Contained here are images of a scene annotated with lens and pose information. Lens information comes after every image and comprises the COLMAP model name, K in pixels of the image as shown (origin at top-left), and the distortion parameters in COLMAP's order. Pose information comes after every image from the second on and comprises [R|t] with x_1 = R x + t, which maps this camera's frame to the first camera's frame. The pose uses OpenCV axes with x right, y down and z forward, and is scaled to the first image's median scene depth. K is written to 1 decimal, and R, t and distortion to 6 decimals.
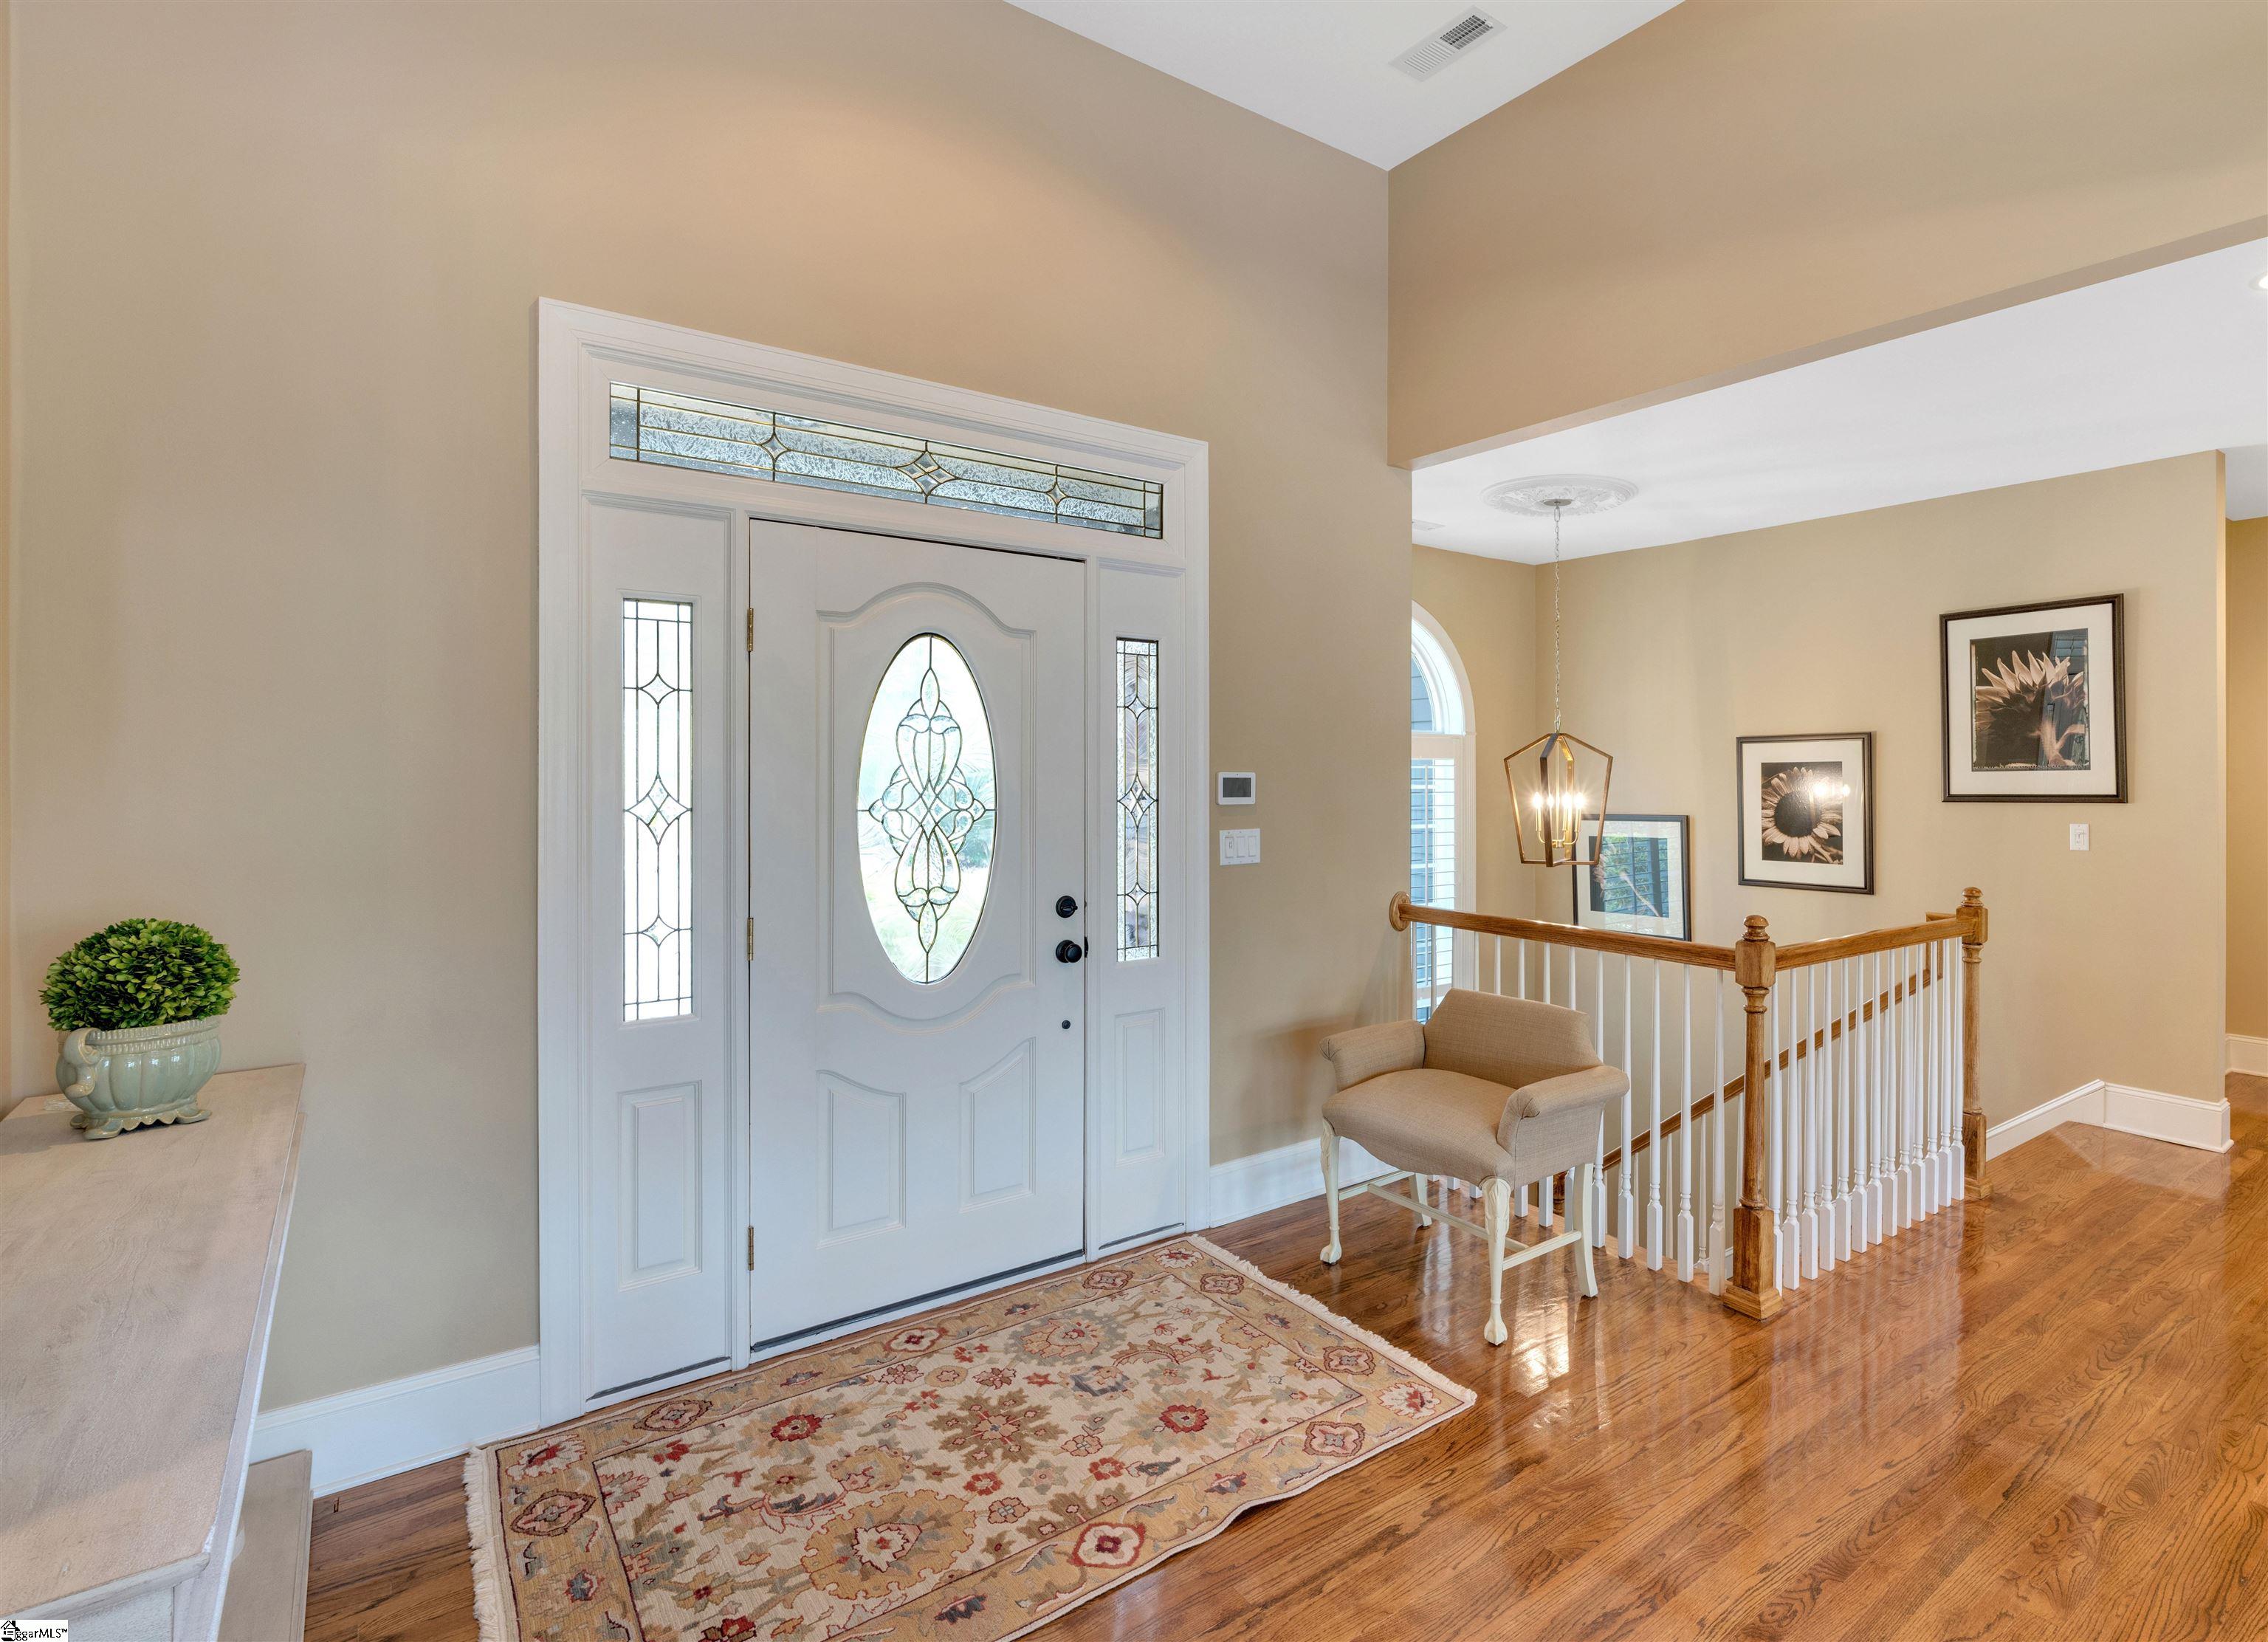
lens RADIAL K [[1079.4, 0, 1251.9], [0, 1079.4, 765.8], [0, 0, 1]] dist [-0.013458, -0.000012]
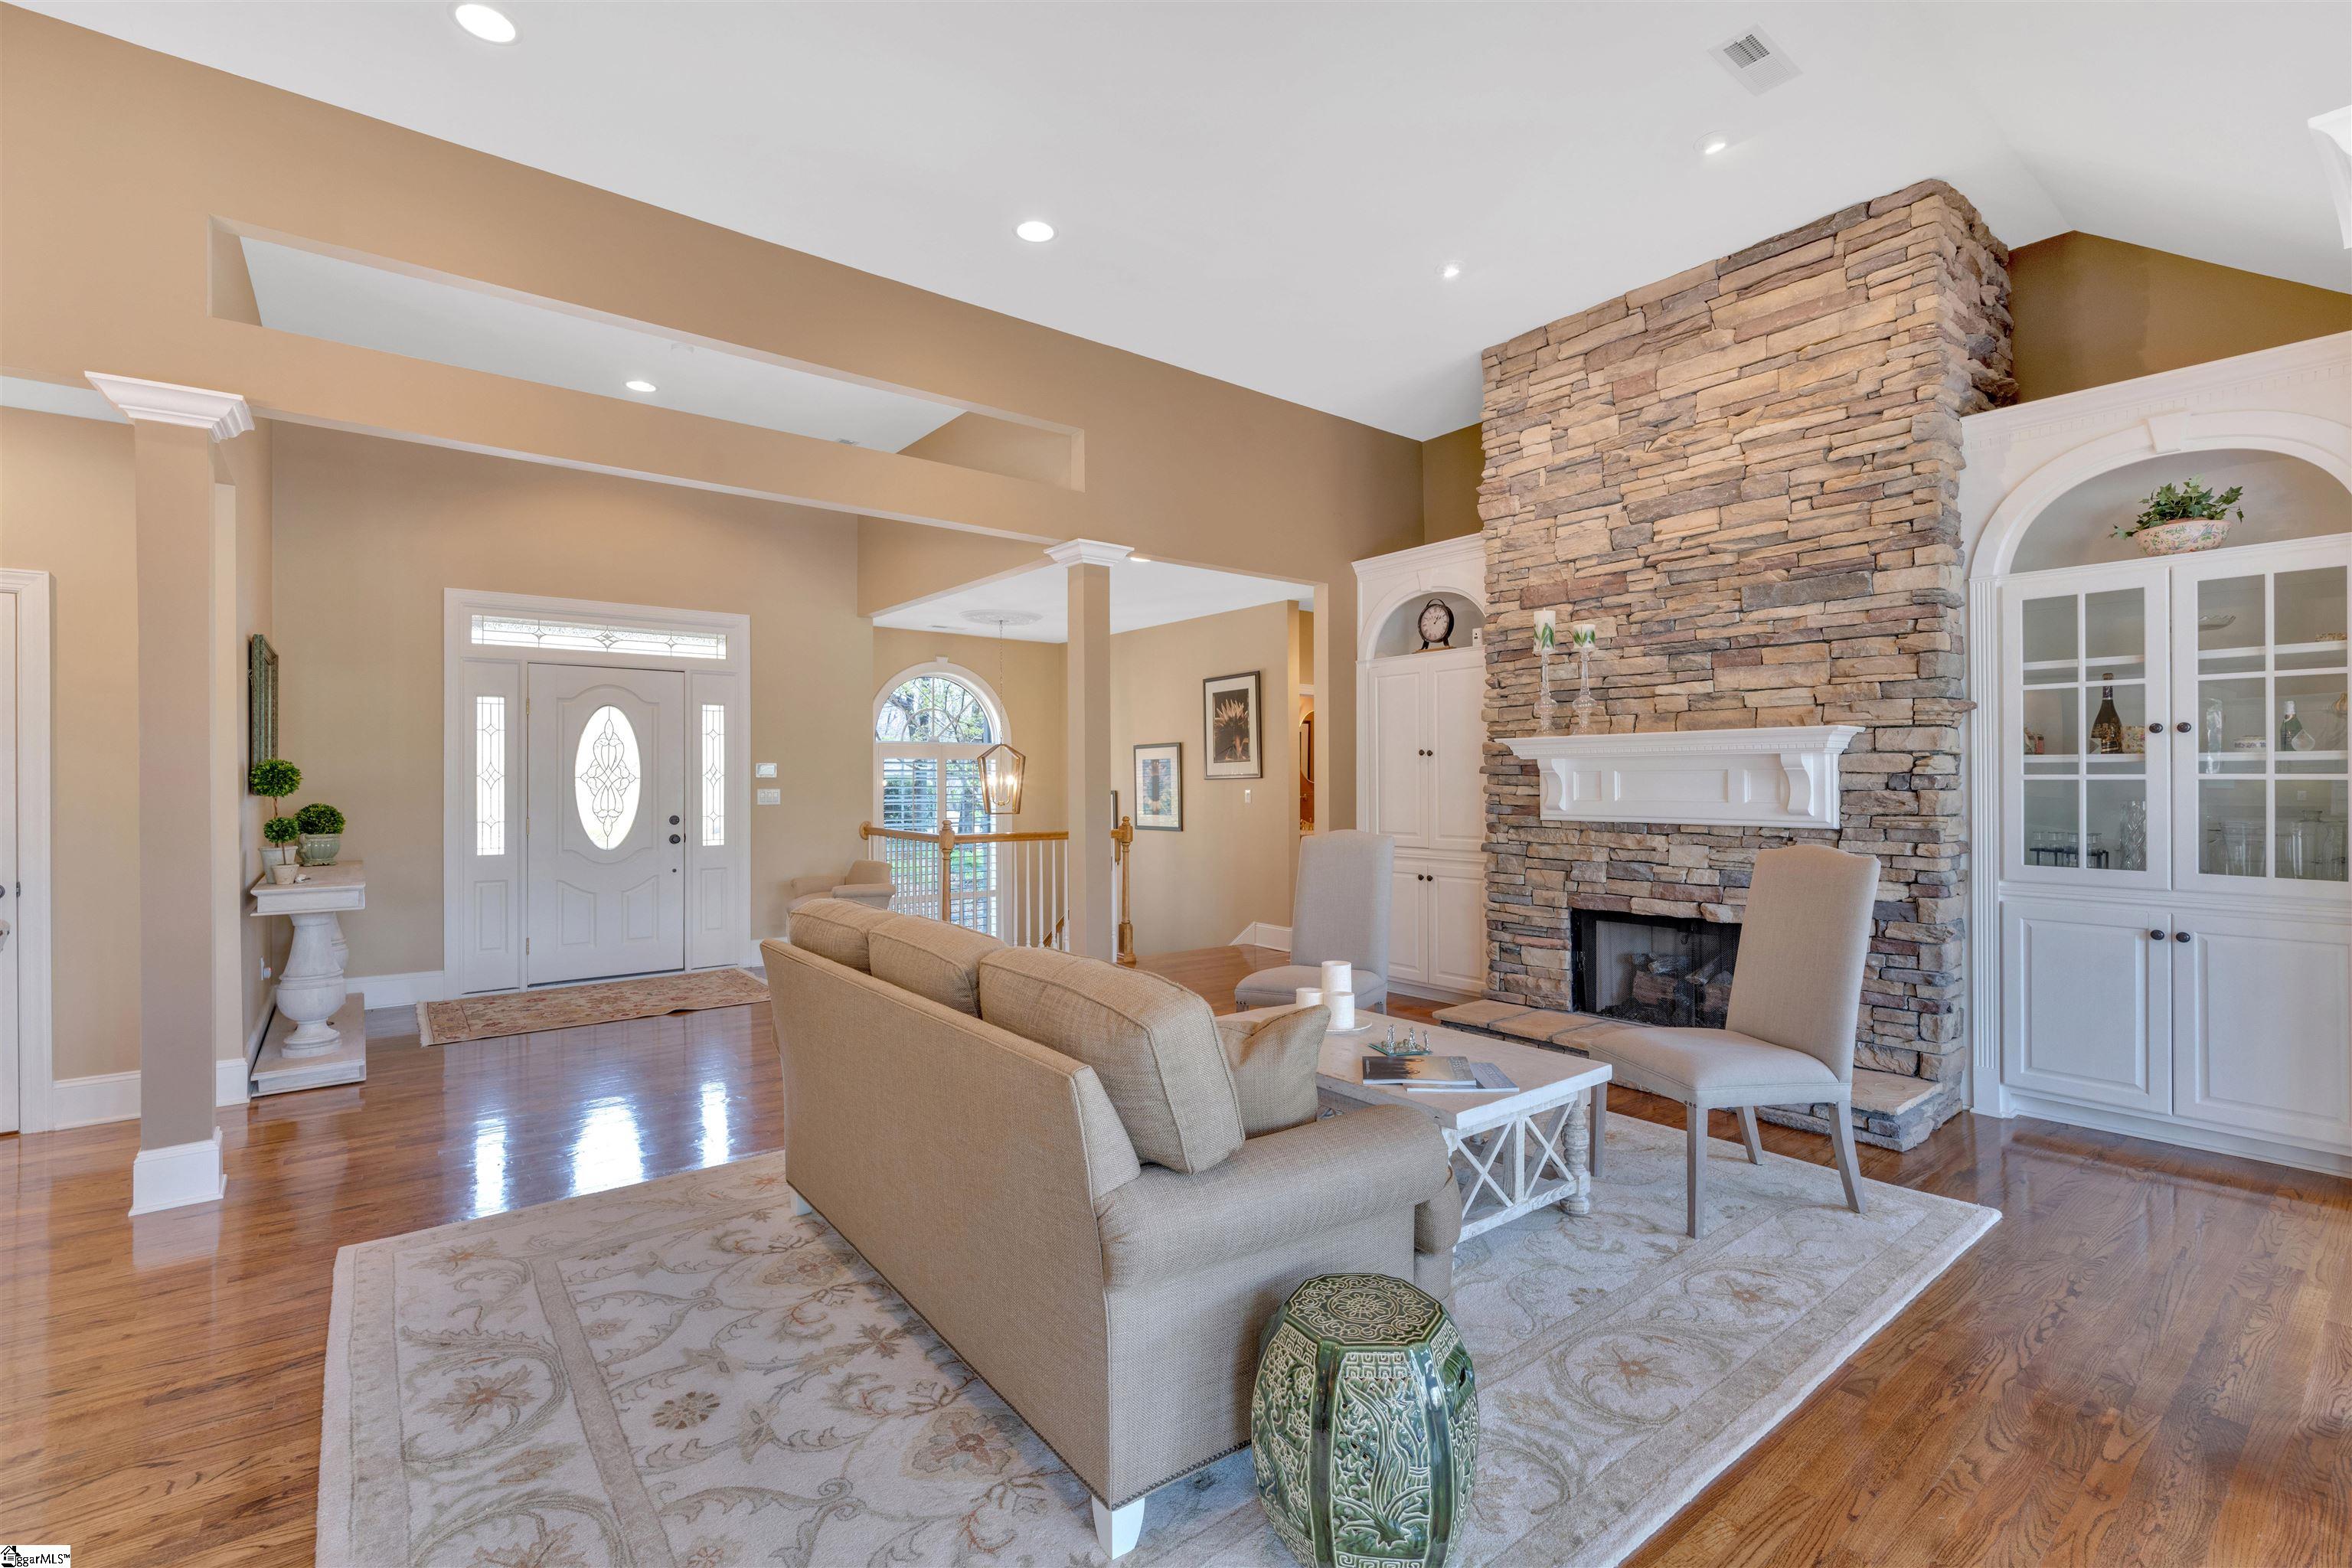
lens RADIAL K [[1034.7, 0, 1155.5], [0, 1034.7, 768.7], [0, 0, 1]] dist [-0.004767, -0.001226]
pose [[0.999499, -0.004692, -0.031309, 0.777330], [0.004503, 0.999971, -0.006104, 0.031219], [0.031337, 0.005960, 0.999491, -0.994398]]
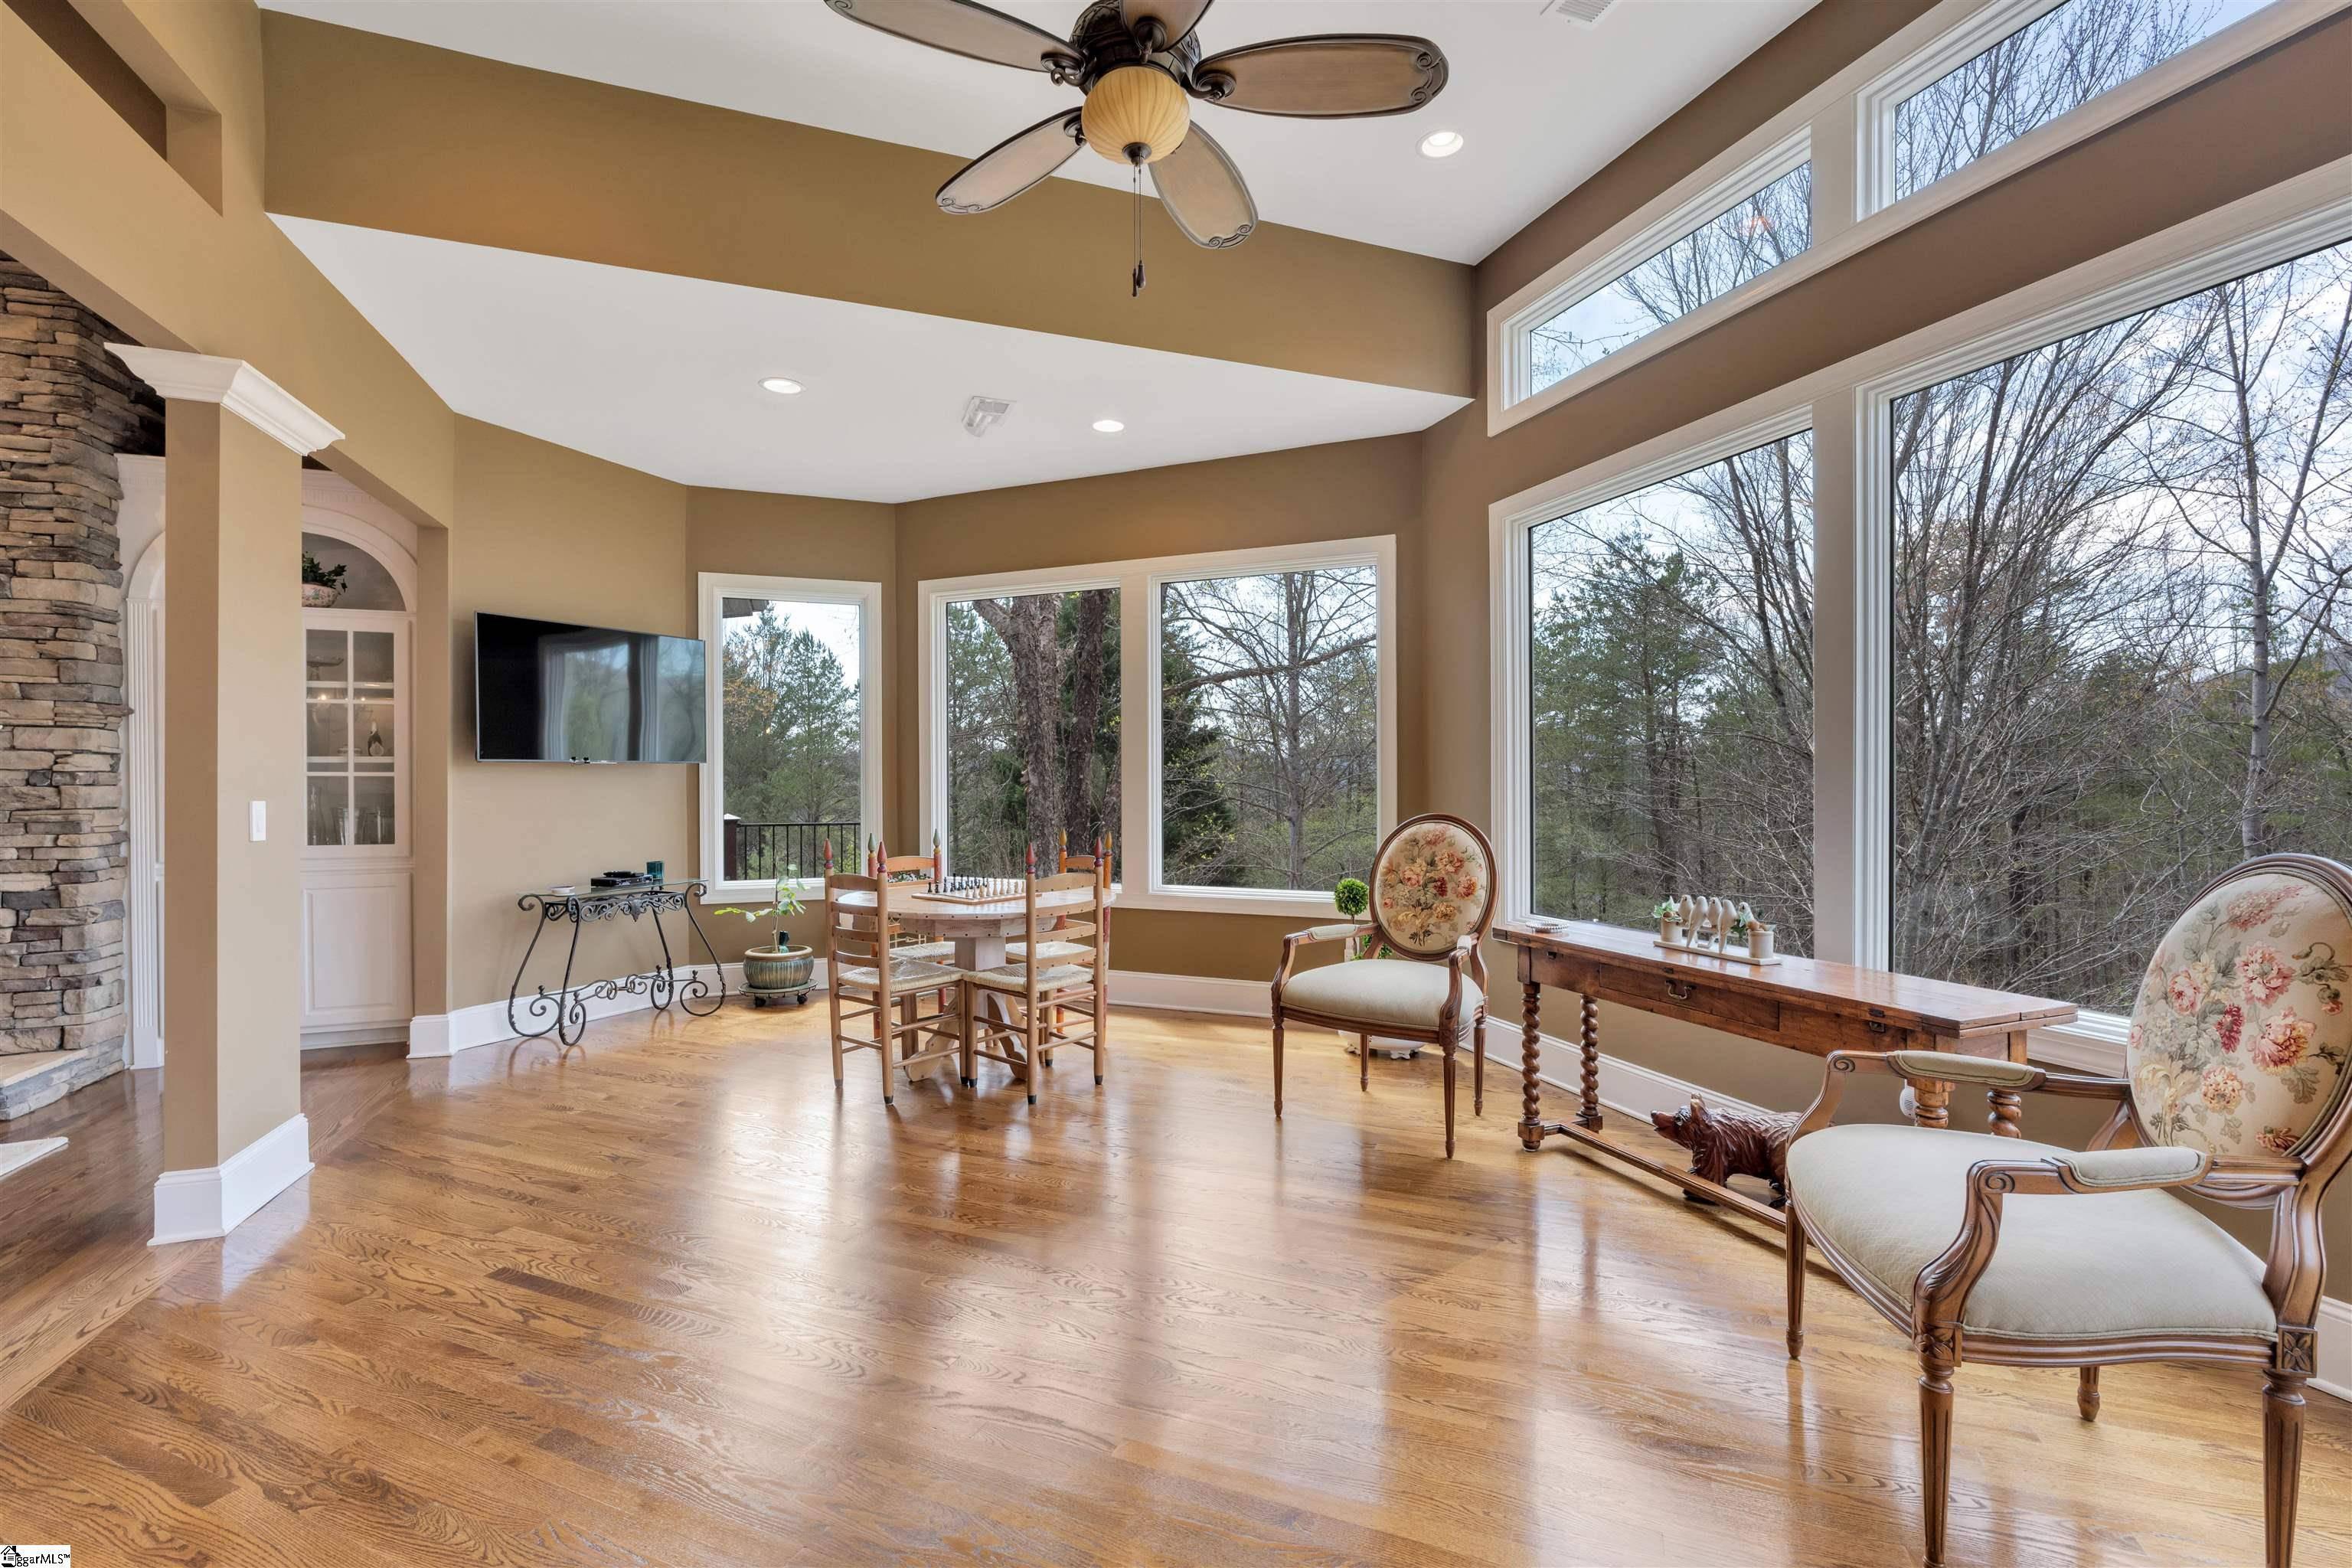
lens RADIAL K [[1034.7, 0, 1169.9], [0, 1034.7, 794.4], [0, 0, 1]] dist [-0.004767, -0.001226]
pose [[0.312258, -0.012619, 0.949914, 0.824260], [0.004443, 0.999920, 0.011823, 0.051046], [-0.949987, 0.000529, 0.312289, -1.421582]]
